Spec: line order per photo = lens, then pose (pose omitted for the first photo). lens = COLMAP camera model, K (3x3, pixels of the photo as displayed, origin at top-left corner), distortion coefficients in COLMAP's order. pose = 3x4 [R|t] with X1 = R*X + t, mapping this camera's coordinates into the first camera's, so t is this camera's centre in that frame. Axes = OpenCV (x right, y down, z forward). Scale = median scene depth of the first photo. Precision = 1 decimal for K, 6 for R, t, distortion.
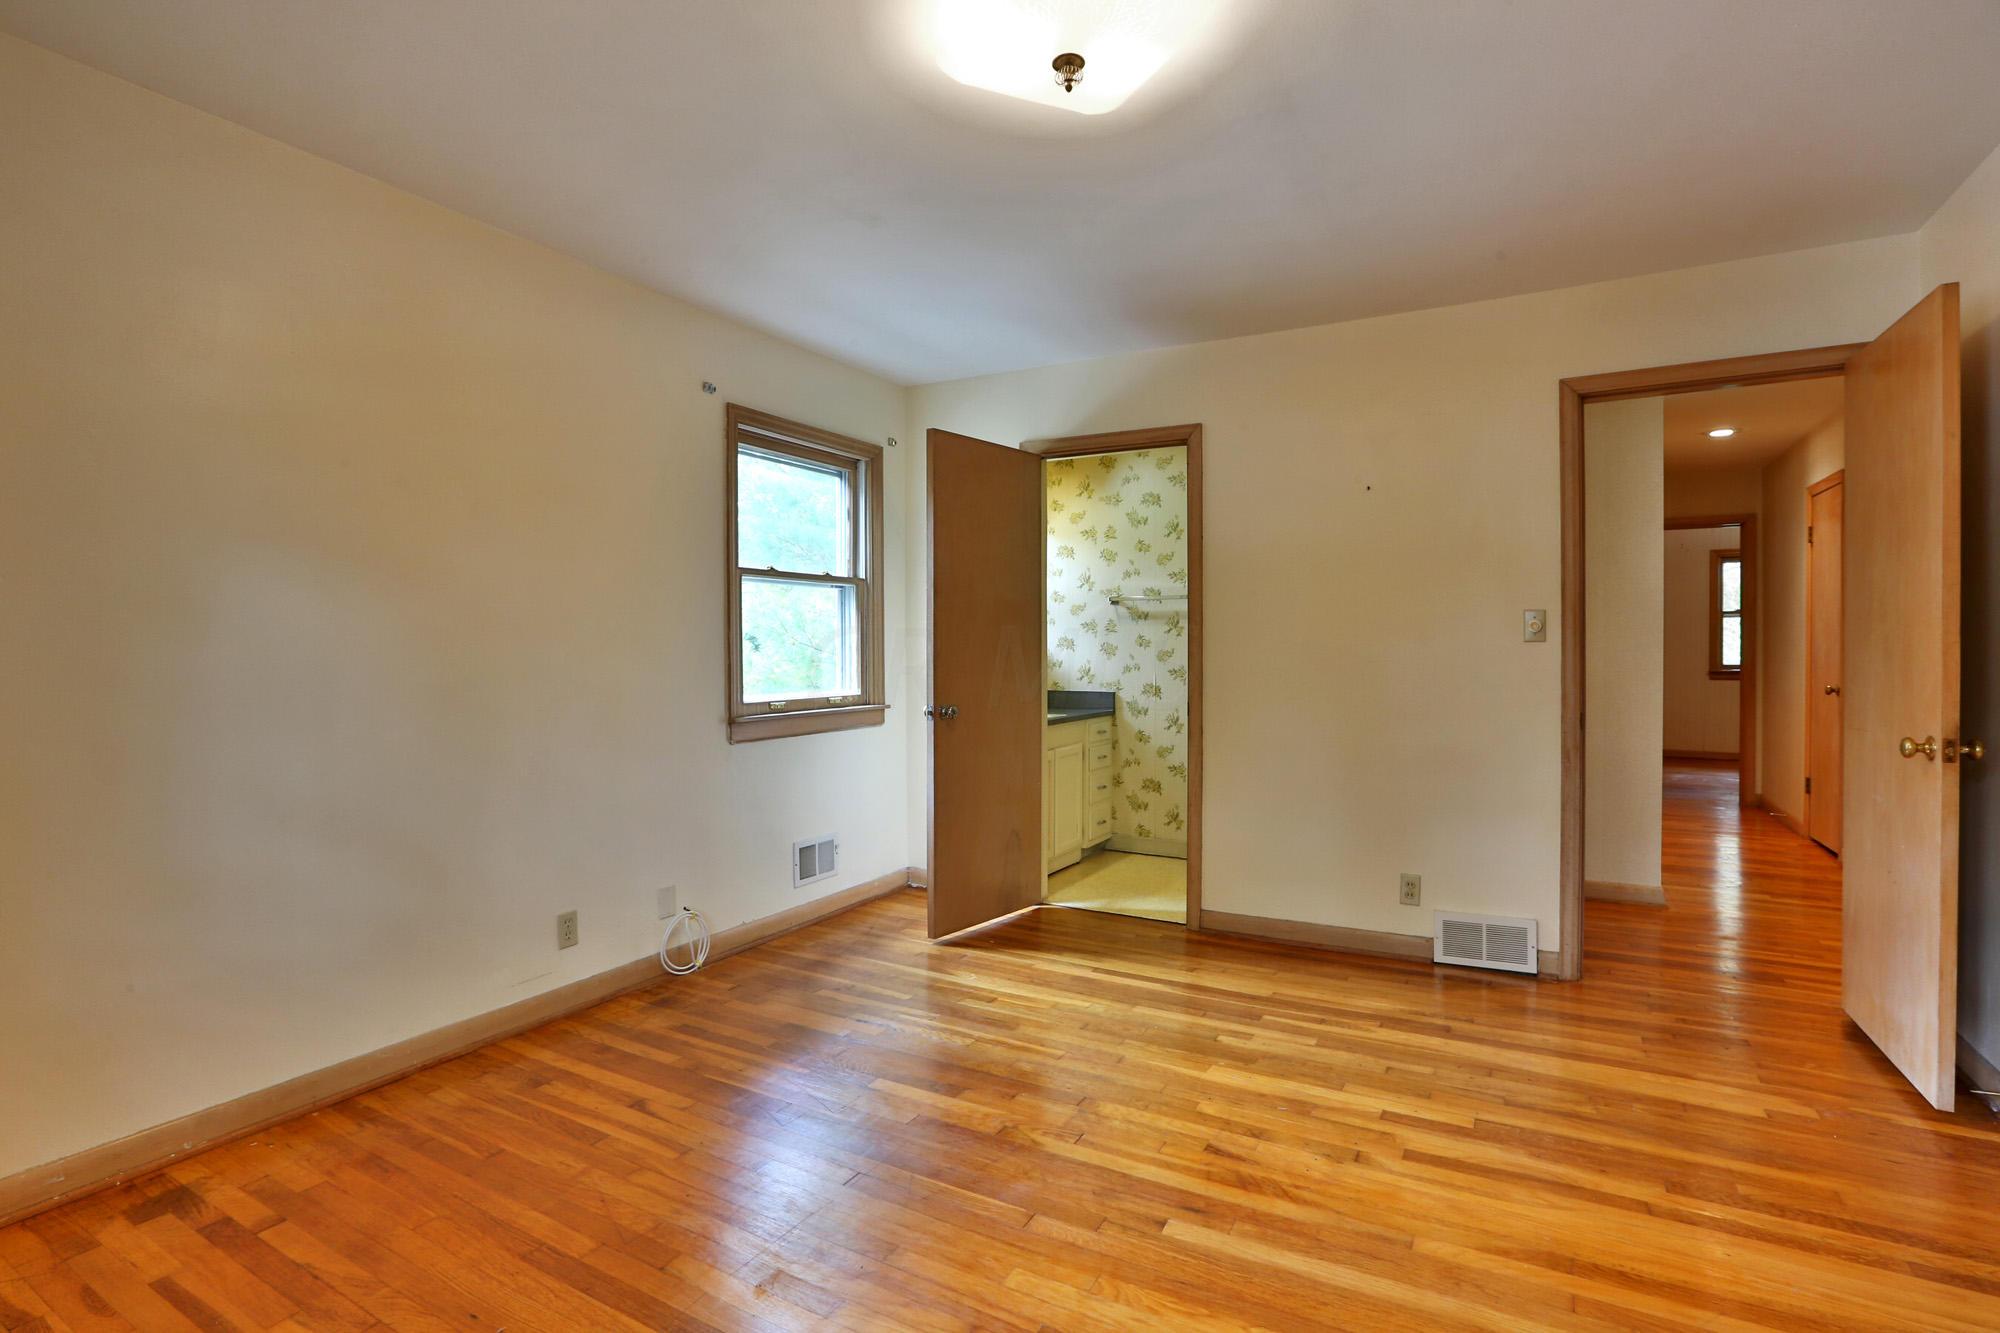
lens RADIAL K [[959.0, 0, 997.5], [0, 959.0, 659.1], [0, 0, 1]] dist [-0.018940, 0.000252]
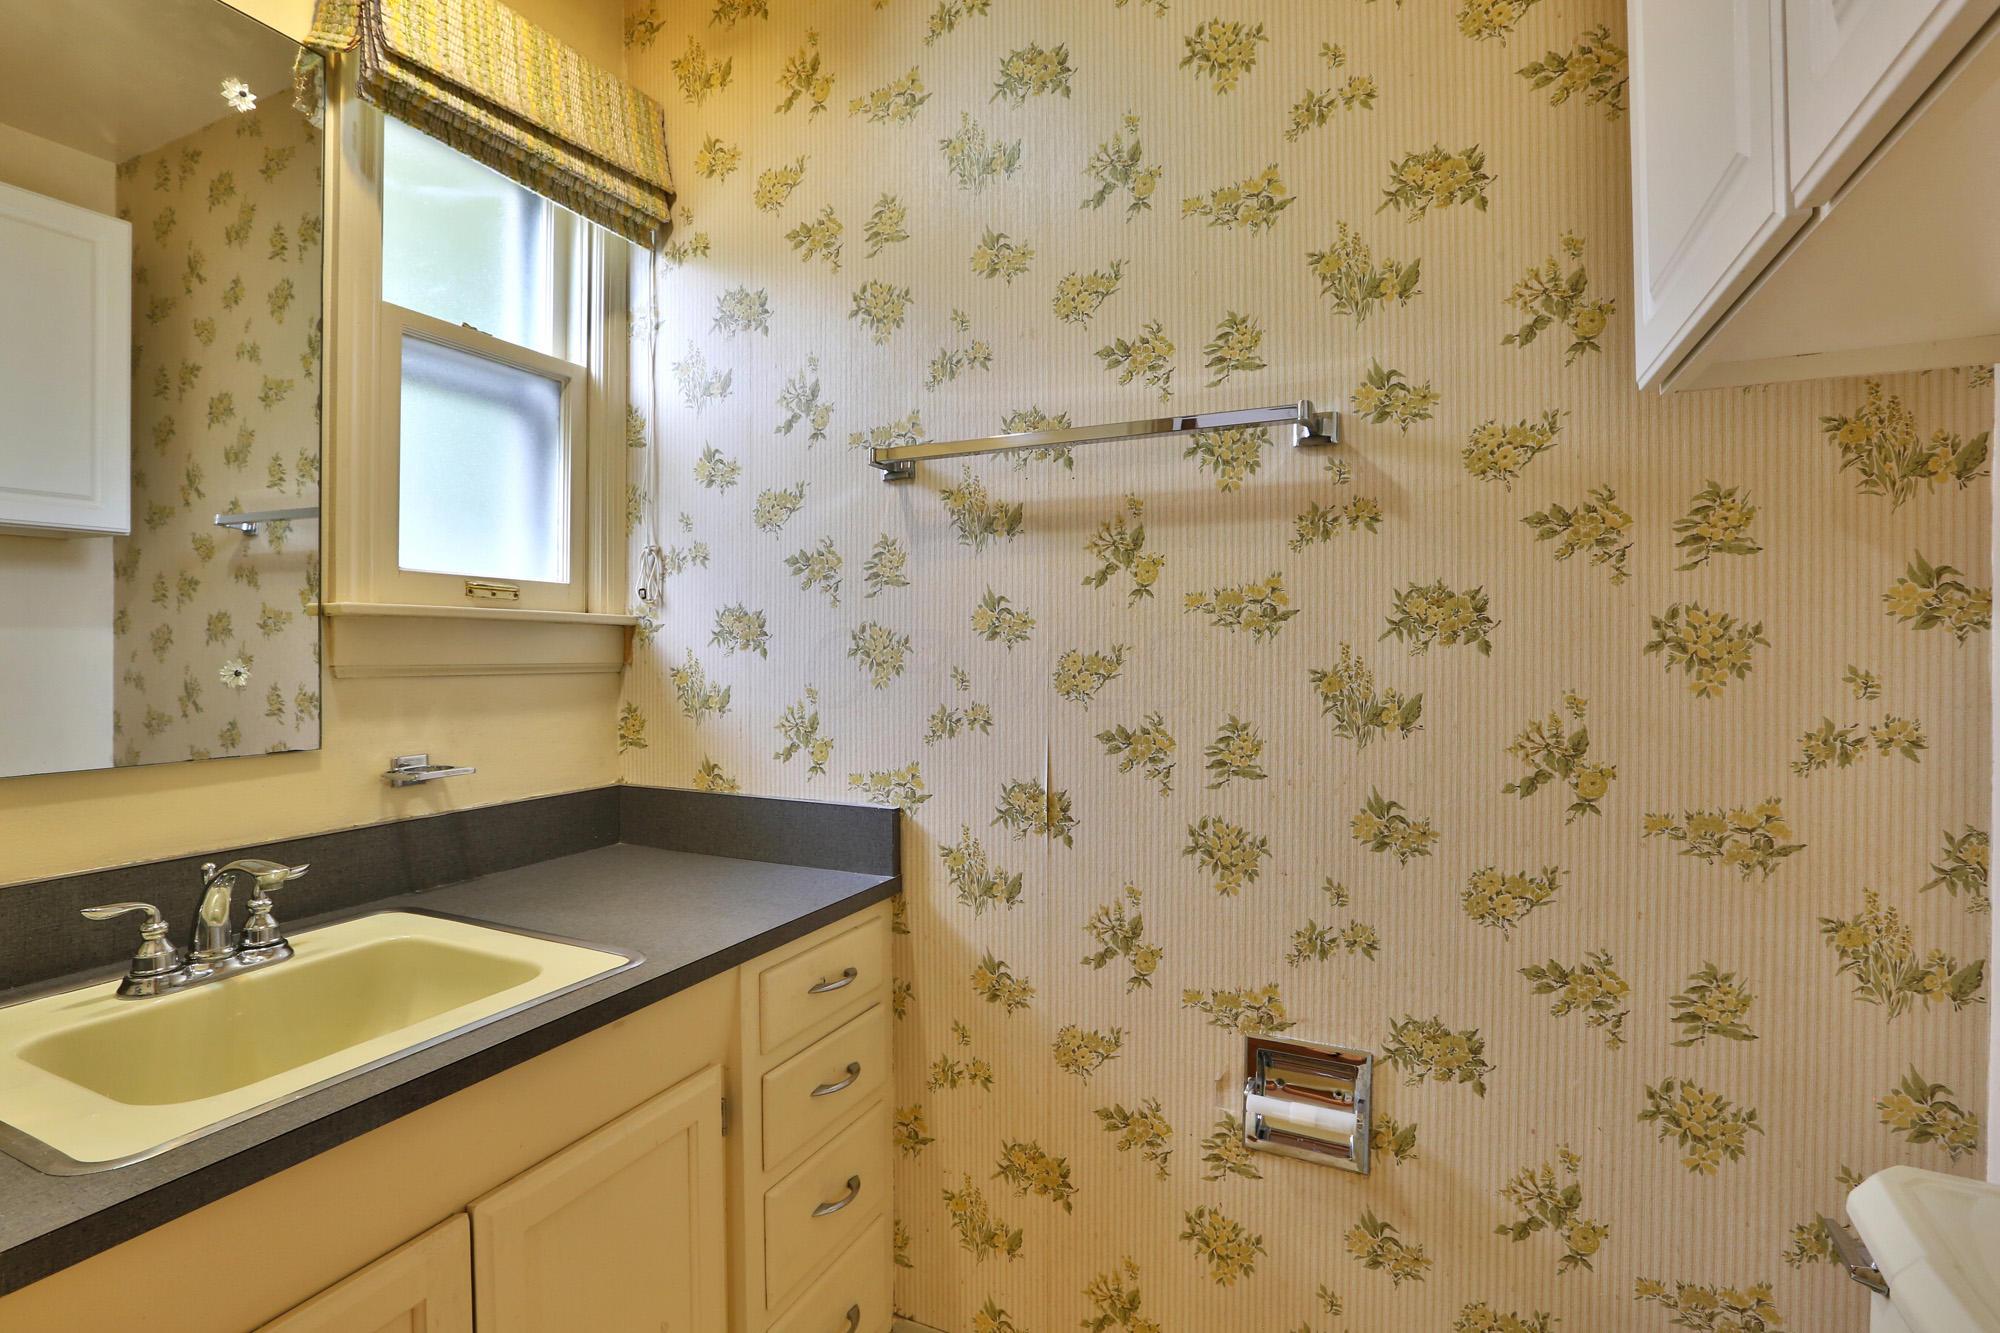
lens RADIAL K [[959.0, 0, 998.2], [0, 959.0, 663.4], [0, 0, 1]] dist [-0.018940, 0.000252]
pose [[0.995547, -0.000147, 0.094270, 0.124629], [0.000534, 0.999992, -0.004083, -0.005308], [-0.094269, 0.004115, 0.995538, 0.732058]]
